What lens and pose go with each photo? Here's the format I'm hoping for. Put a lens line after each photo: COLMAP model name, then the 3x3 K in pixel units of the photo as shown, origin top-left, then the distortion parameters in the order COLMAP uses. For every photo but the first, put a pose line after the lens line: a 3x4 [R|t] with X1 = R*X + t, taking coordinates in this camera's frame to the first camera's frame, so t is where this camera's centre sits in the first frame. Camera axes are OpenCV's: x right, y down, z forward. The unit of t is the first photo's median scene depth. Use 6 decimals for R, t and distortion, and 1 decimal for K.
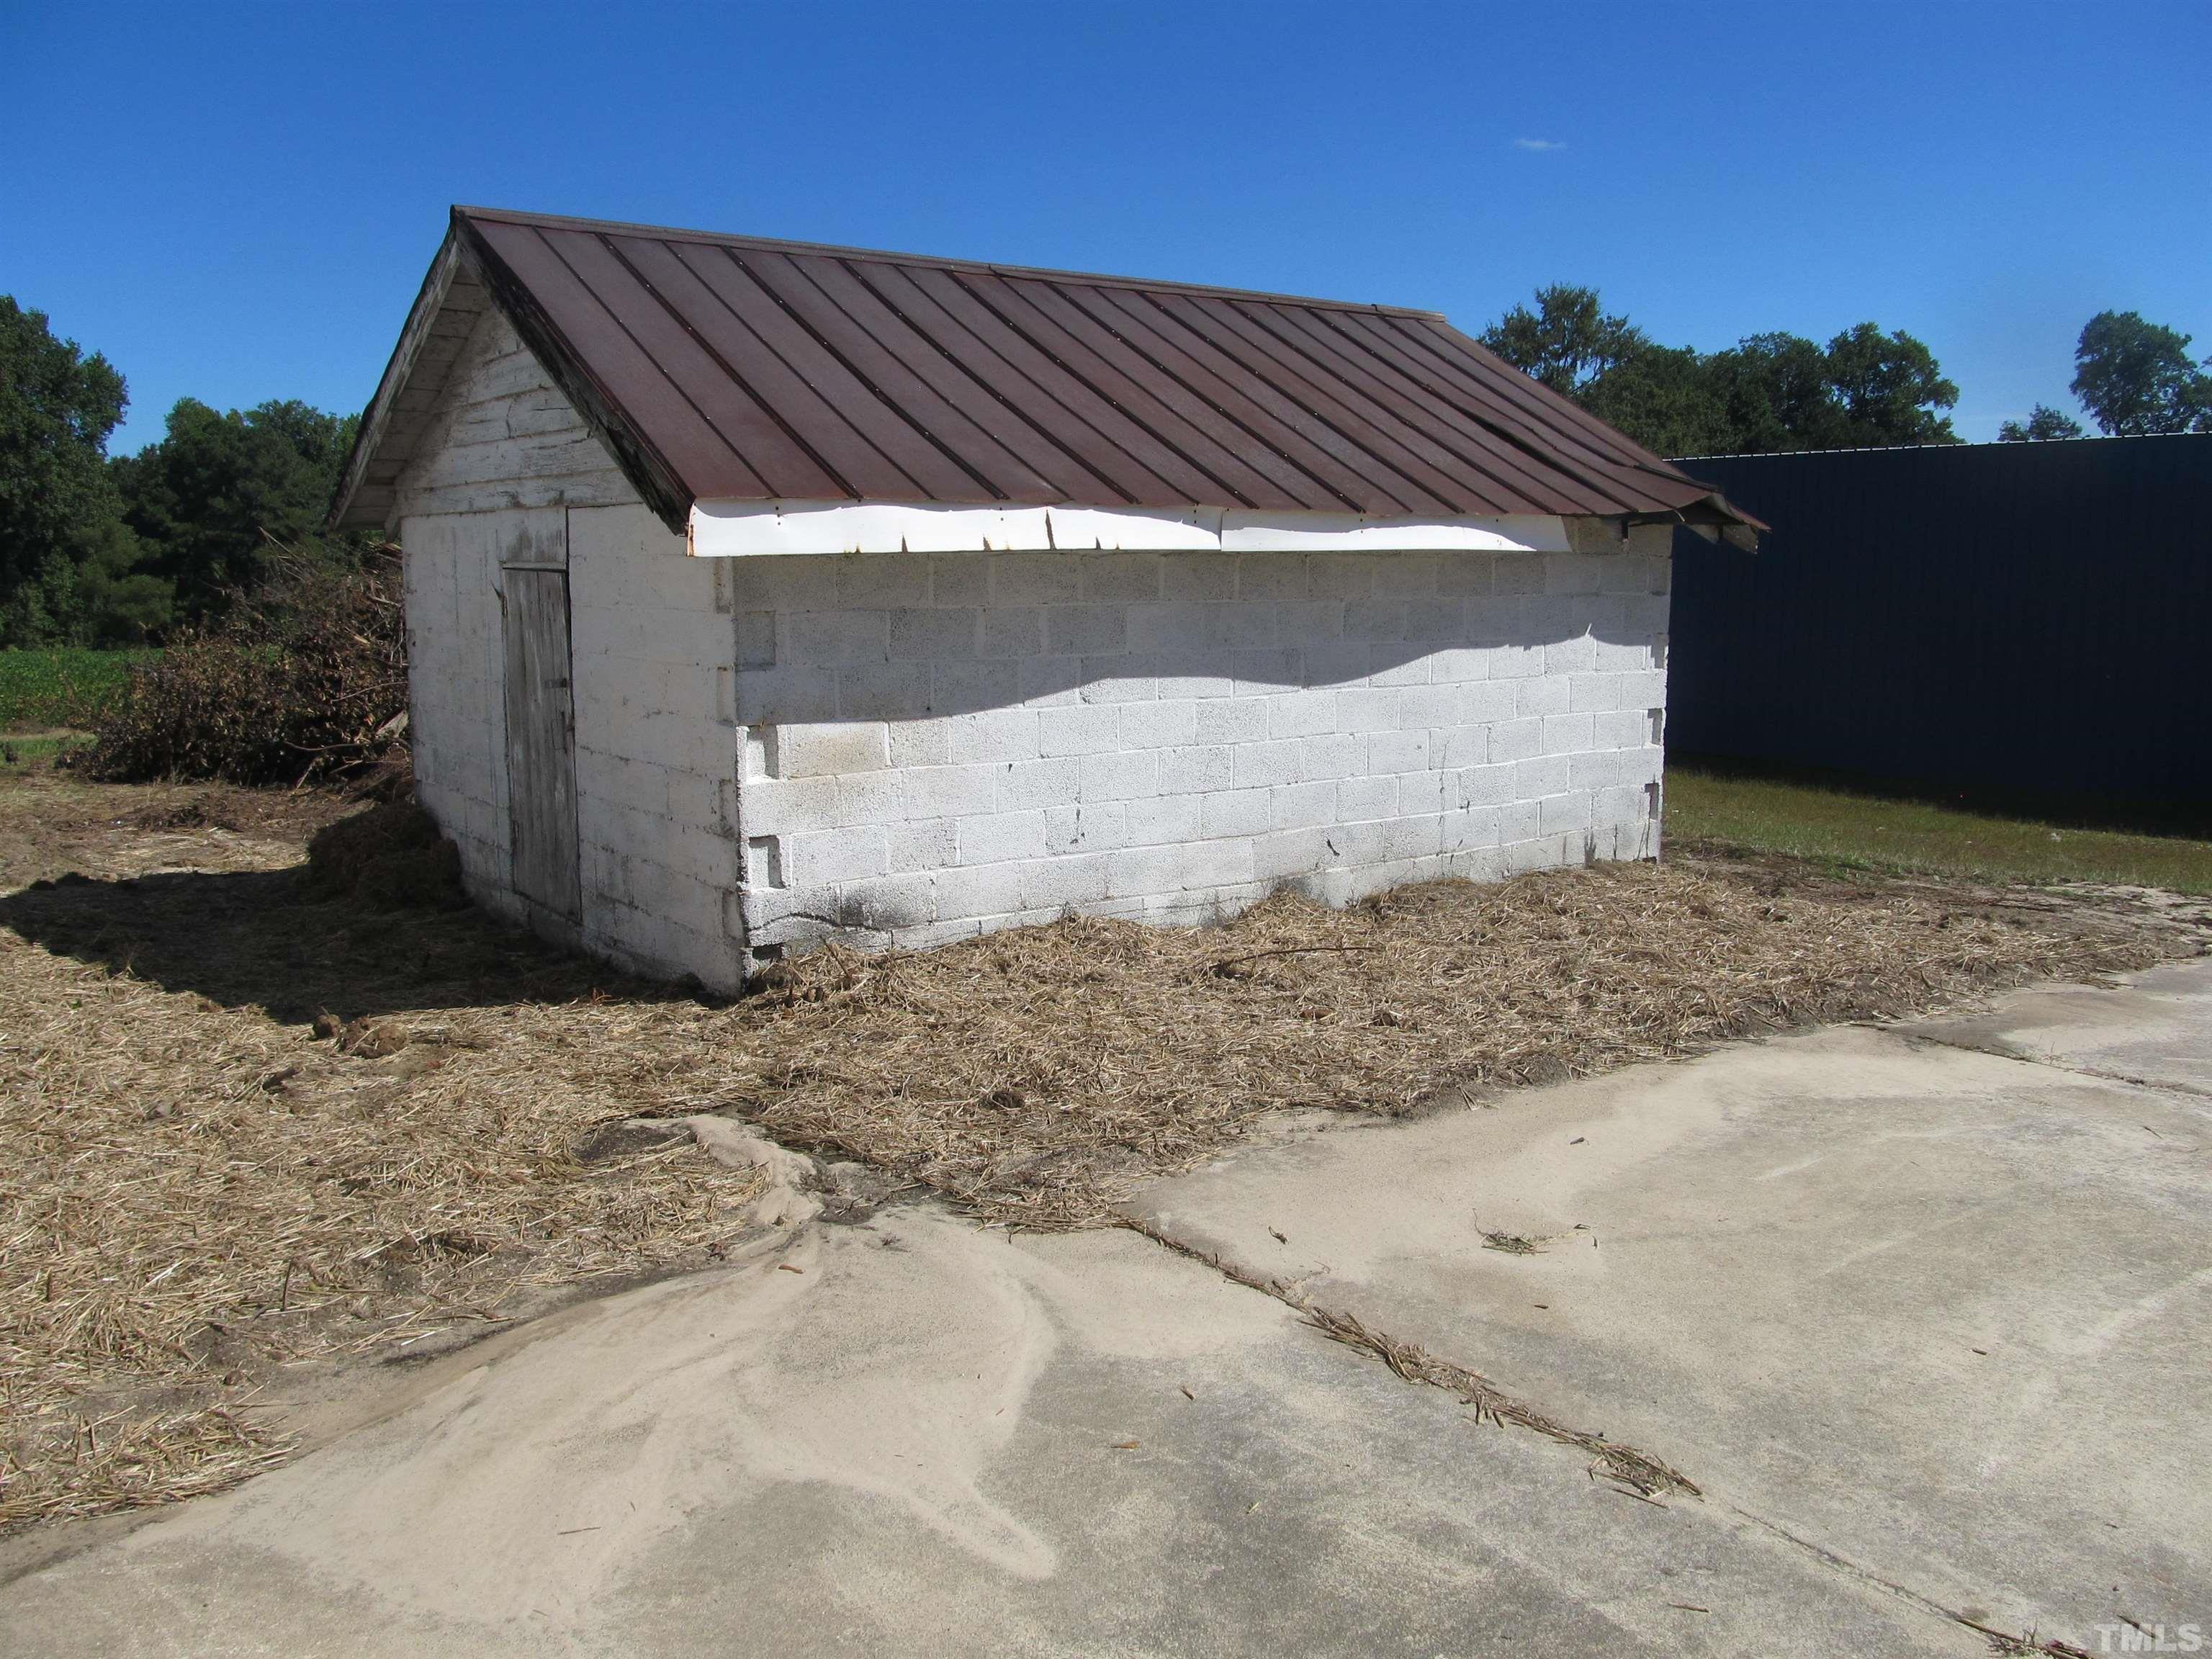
lens RADIAL K [[1812.5, 0, 1104.2], [0, 1812.5, 836.6], [0, 0, 1]] dist [-0.065514, 0.027357]
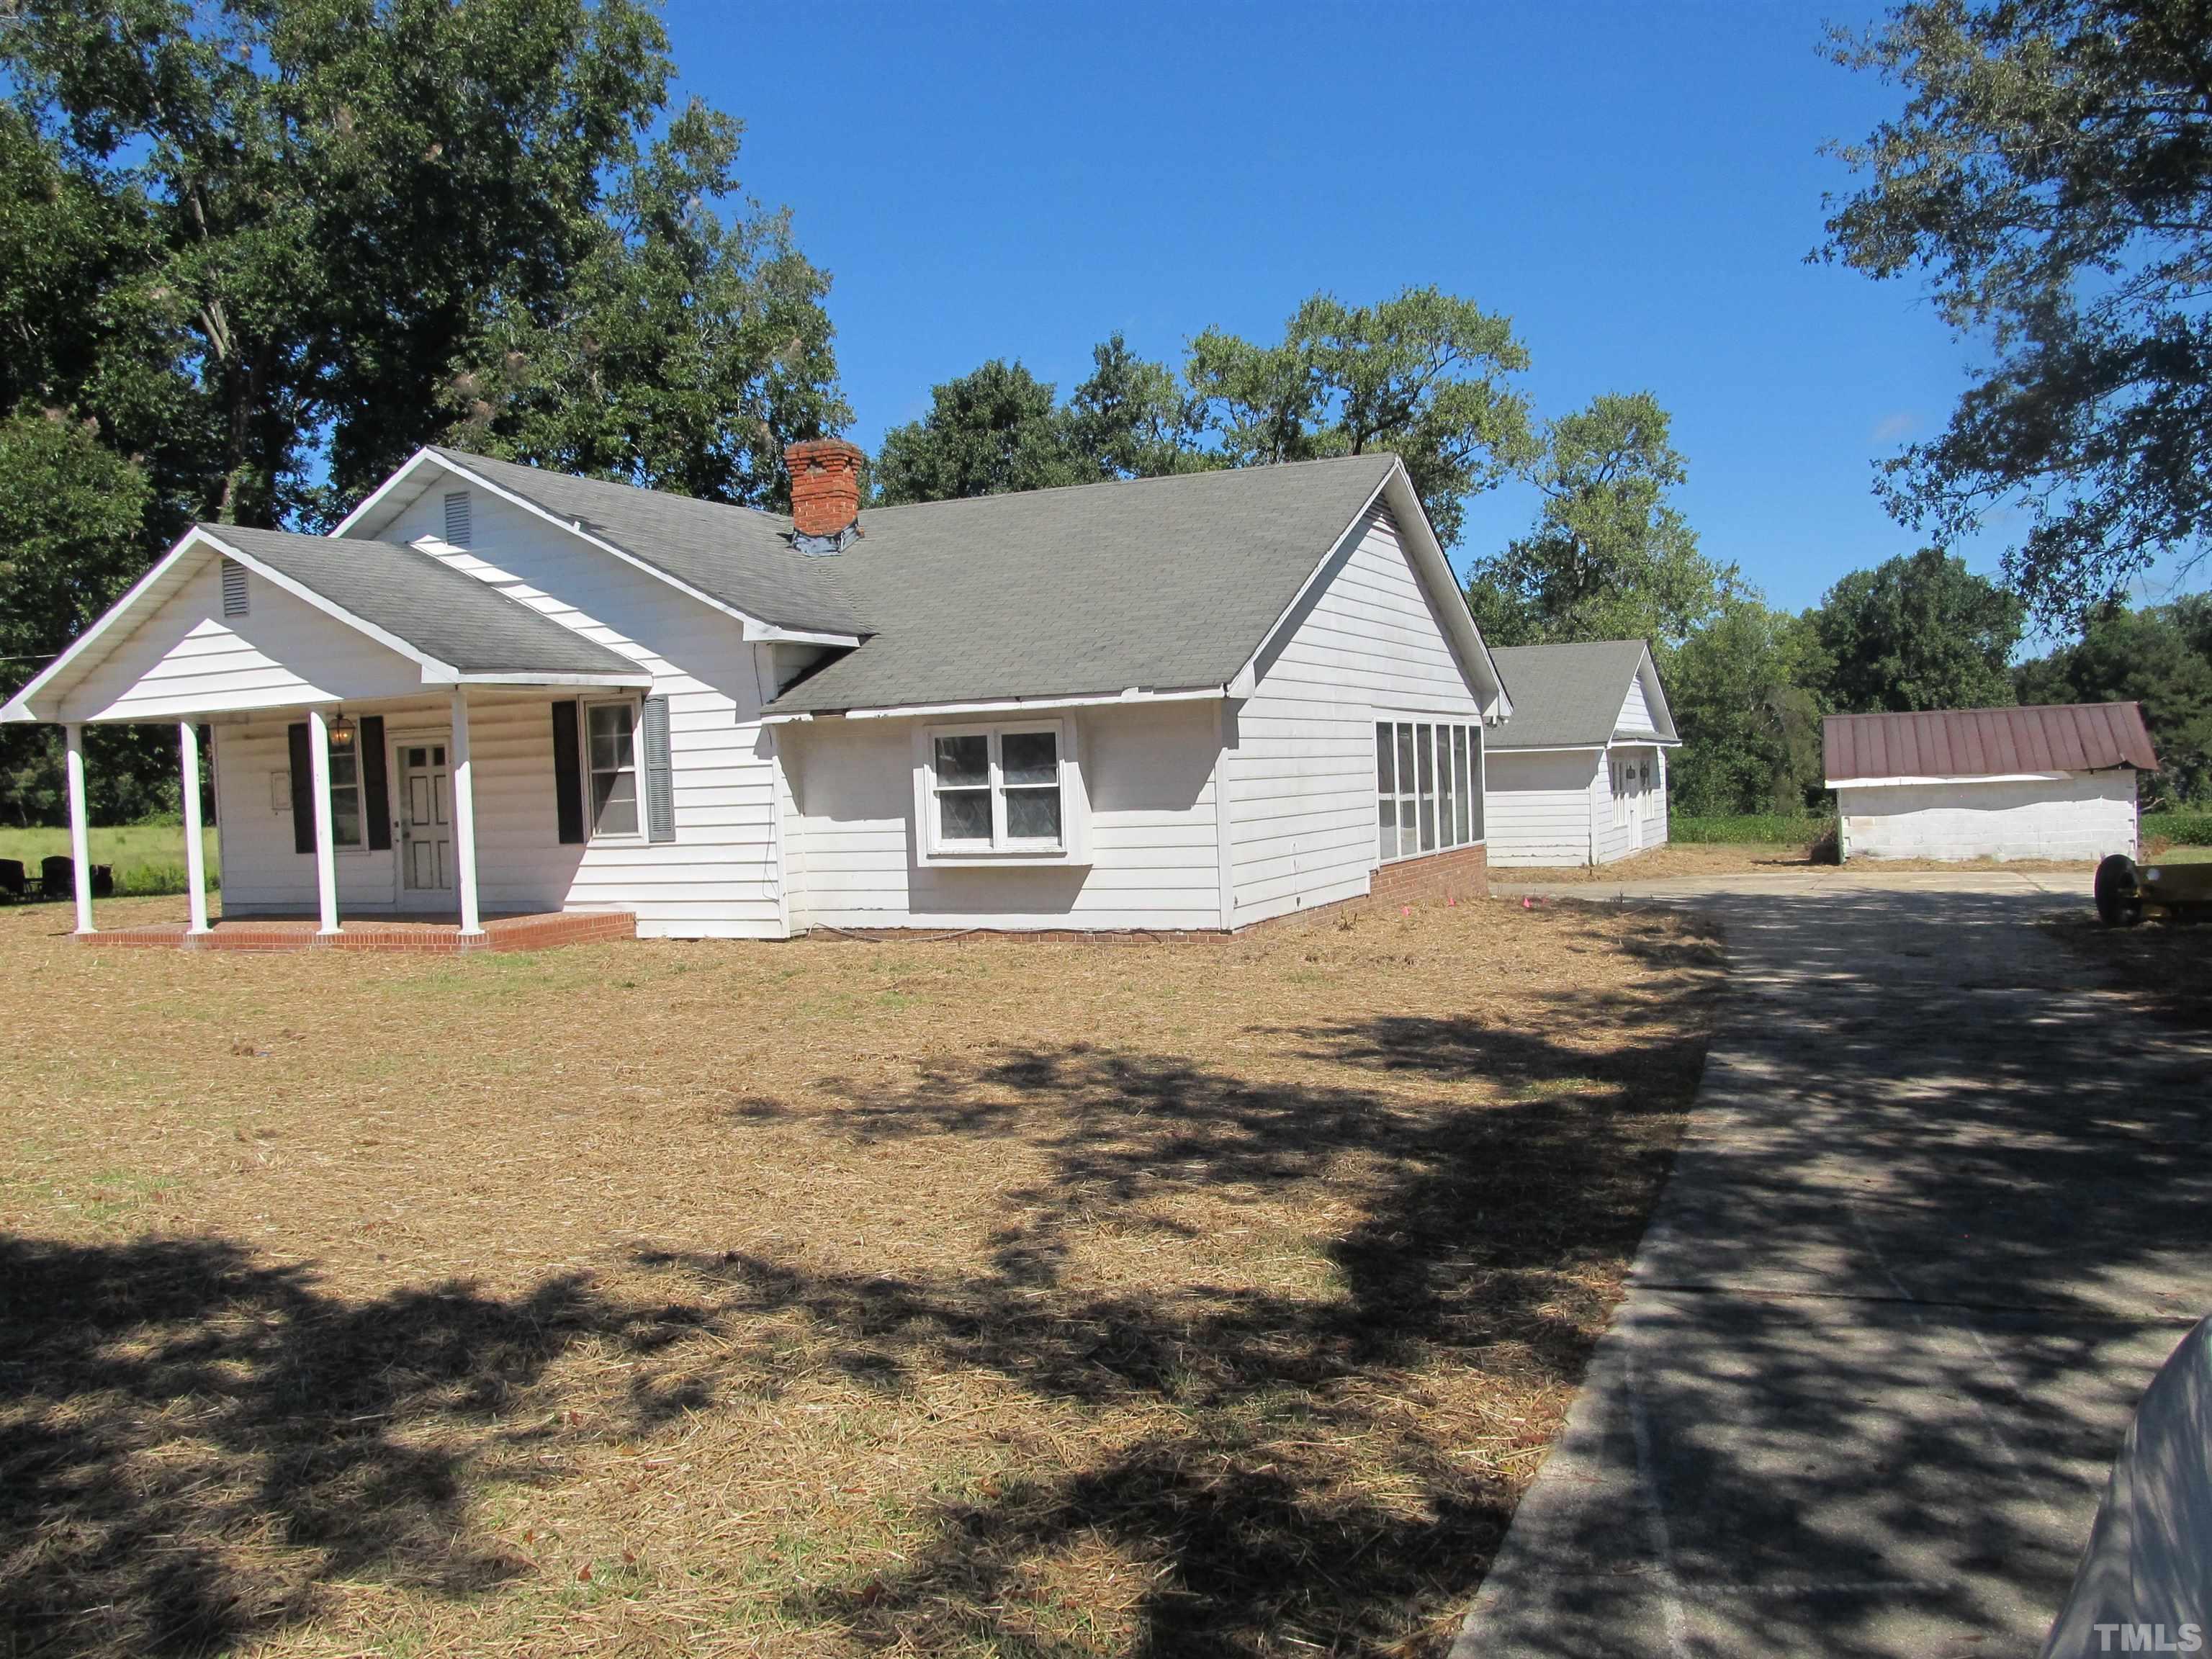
lens RADIAL K [[1812.5, 0, 1102.6], [0, 1812.5, 828.9], [0, 0, 1]] dist [-0.065514, 0.027357]
pose [[0.534909, 0.001745, -0.844908, 0.162174], [-0.088262, 0.994642, -0.053824, 0.023692], [0.840287, 0.103365, 0.532197, -0.192898]]
